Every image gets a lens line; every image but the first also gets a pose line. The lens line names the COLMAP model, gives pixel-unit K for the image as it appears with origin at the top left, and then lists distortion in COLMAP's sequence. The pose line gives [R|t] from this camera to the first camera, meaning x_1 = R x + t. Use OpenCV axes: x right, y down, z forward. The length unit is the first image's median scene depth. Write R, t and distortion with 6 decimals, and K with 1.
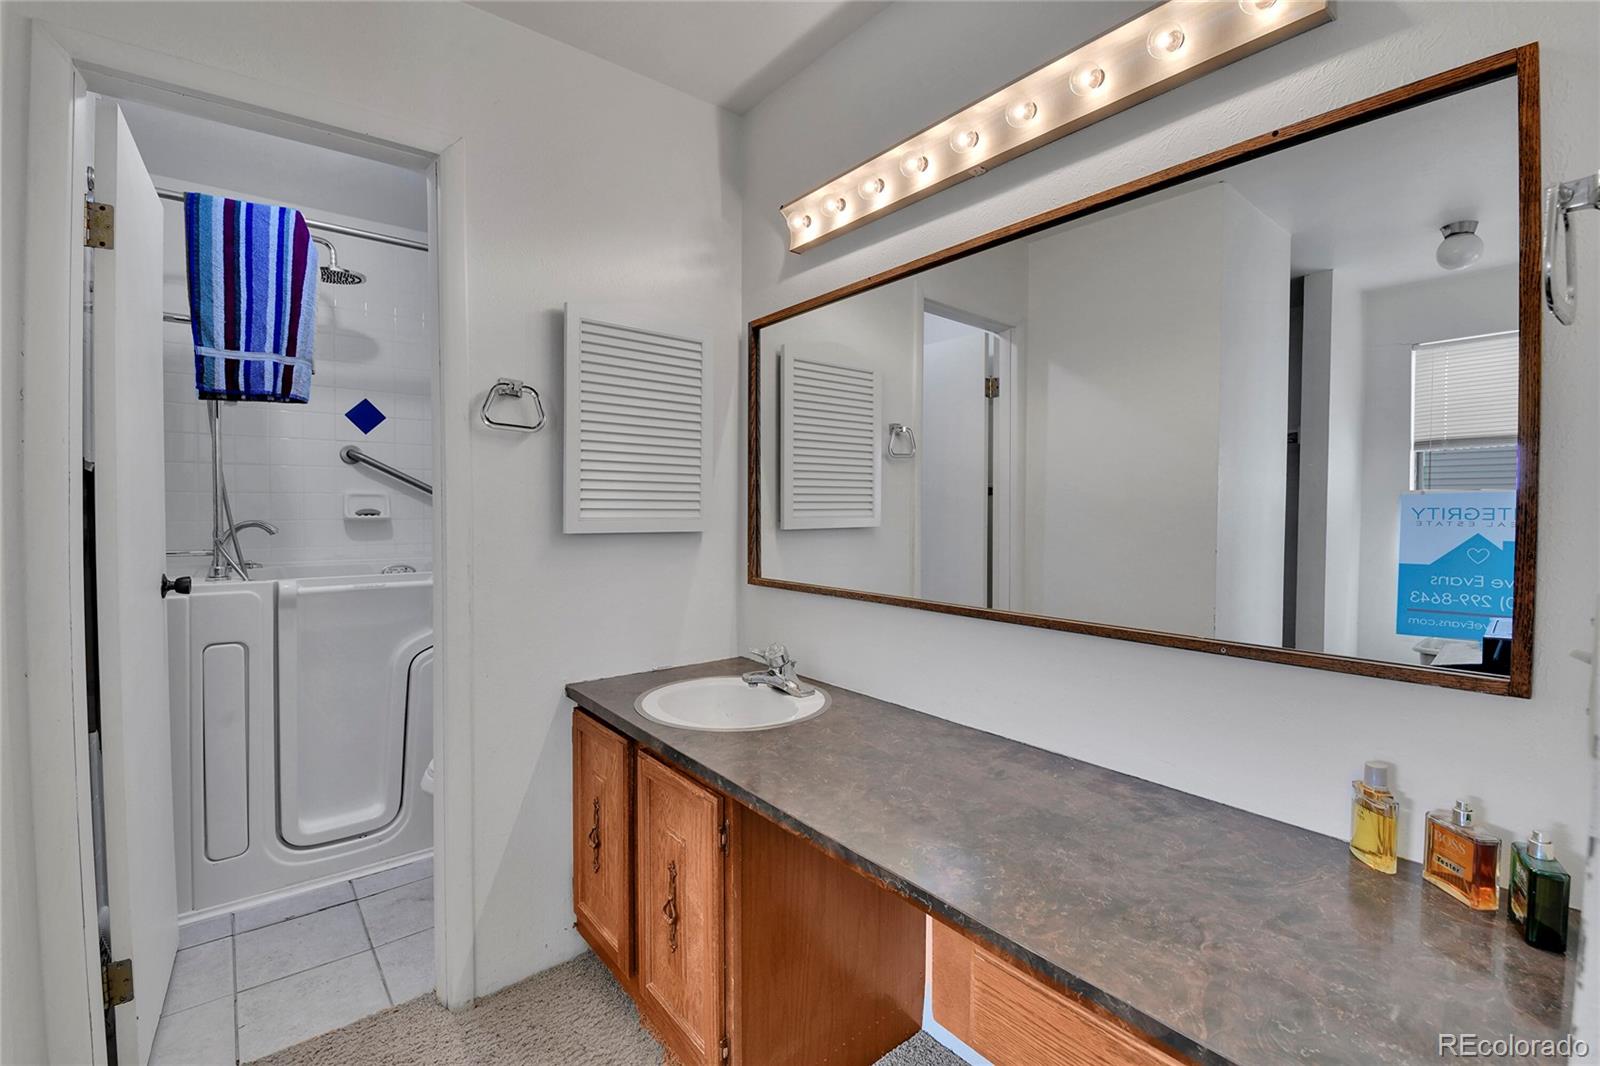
lens RADIAL K [[694.4, 0, 799.7], [0, 694.4, 524.2], [0, 0, 1]] dist [-0.000409, -0.008436]
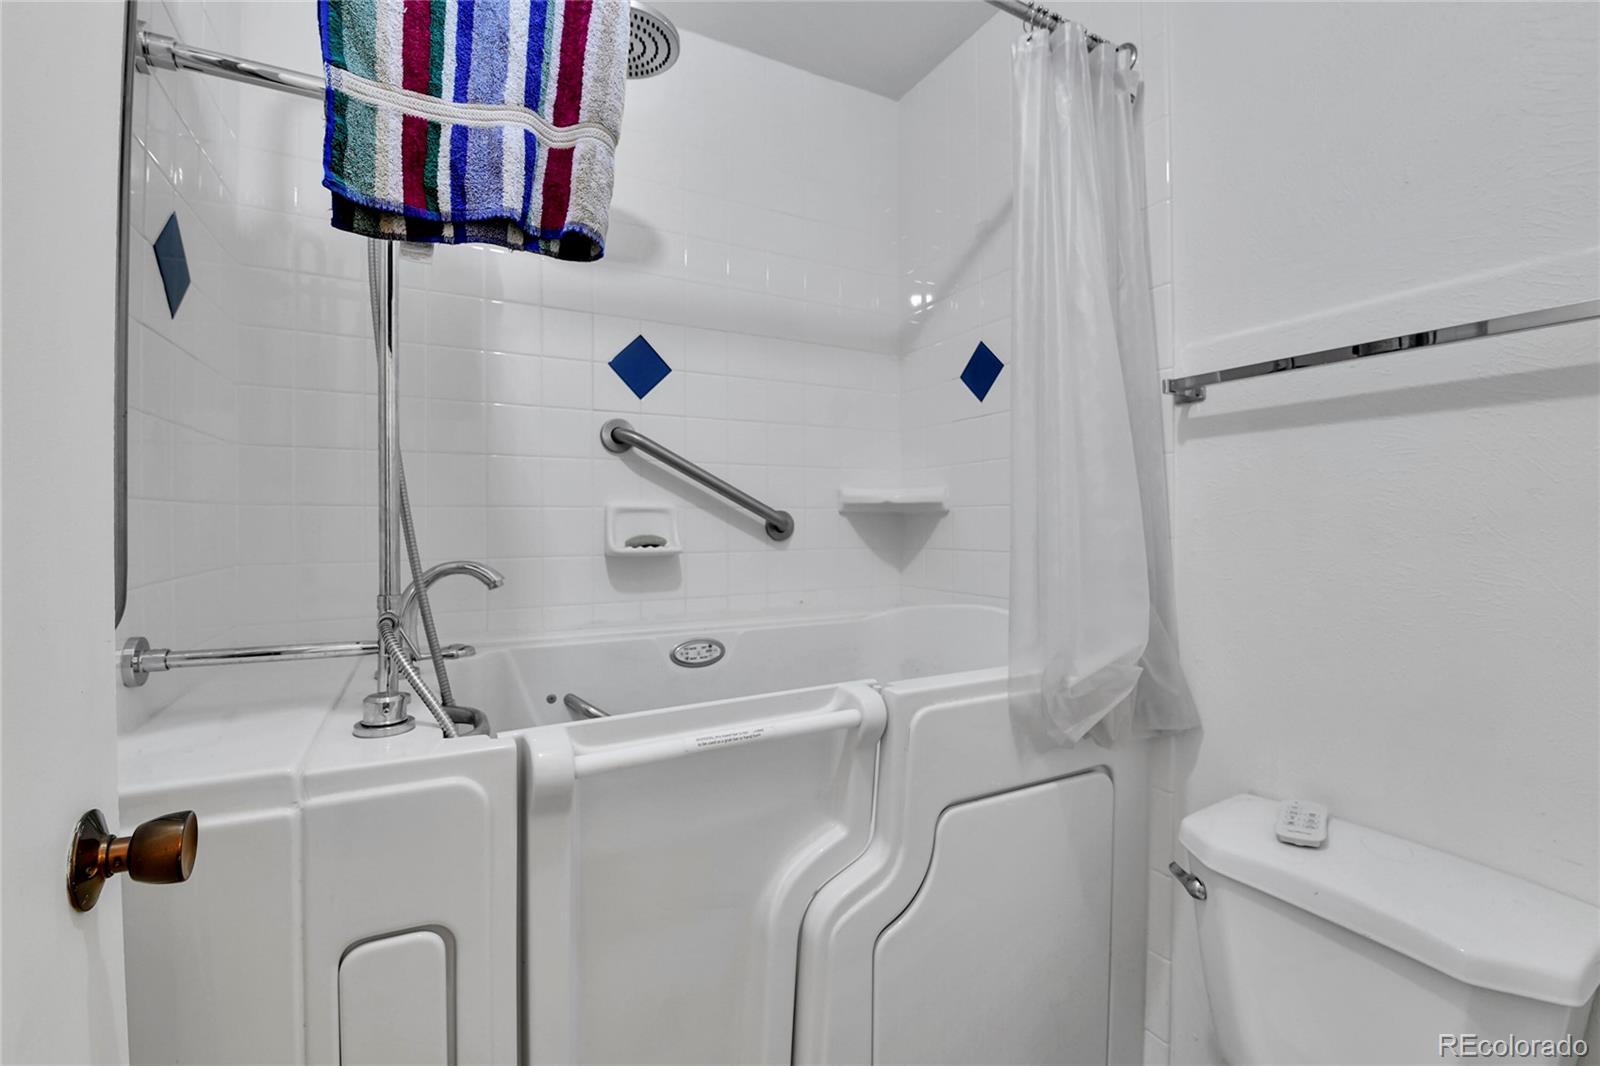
lens RADIAL K [[672.6, 0, 800.0], [0, 672.6, 533.0], [0, 0, 1]] dist [-0.000174, -0.013511]
pose [[0.983875, 0.000256, -0.178855, -0.554713], [-0.002410, 0.999927, -0.011822, -0.024214], [0.178839, 0.012063, 0.983804, 0.682811]]
